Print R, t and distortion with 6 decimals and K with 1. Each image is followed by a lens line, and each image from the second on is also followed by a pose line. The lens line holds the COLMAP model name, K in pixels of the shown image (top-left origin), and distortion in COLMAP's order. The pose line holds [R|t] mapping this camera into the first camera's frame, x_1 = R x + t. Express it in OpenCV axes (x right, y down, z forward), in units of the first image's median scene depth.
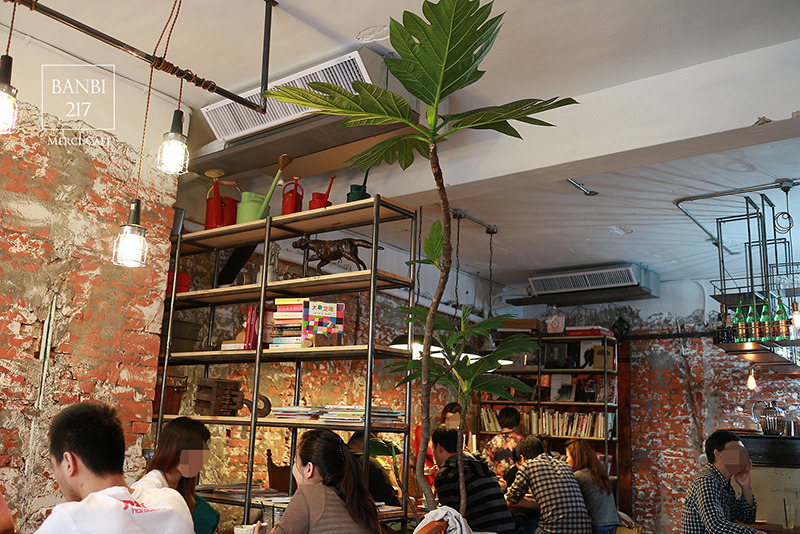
lens RADIAL K [[771.1, 0, 400.0], [0, 771.1, 267.0], [0, 0, 1]] dist [0.000446, -0.004681]
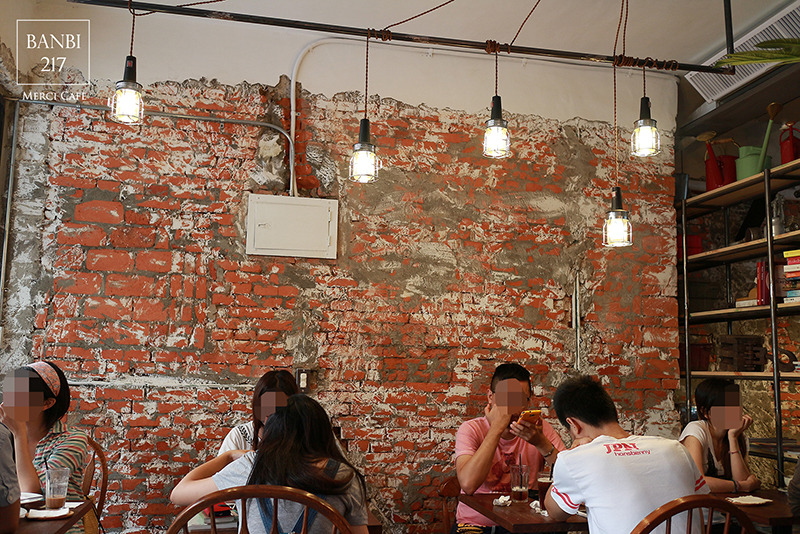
lens RADIAL K [[771.1, 0, 400.0], [0, 771.1, 267.0], [0, 0, 1]] dist [0.000446, -0.004681]
pose [[0.762545, -0.111010, -0.637339, 0.086343], [0.148398, 0.988914, 0.005305, -0.016762], [0.629685, -0.098625, 0.770565, -0.060235]]
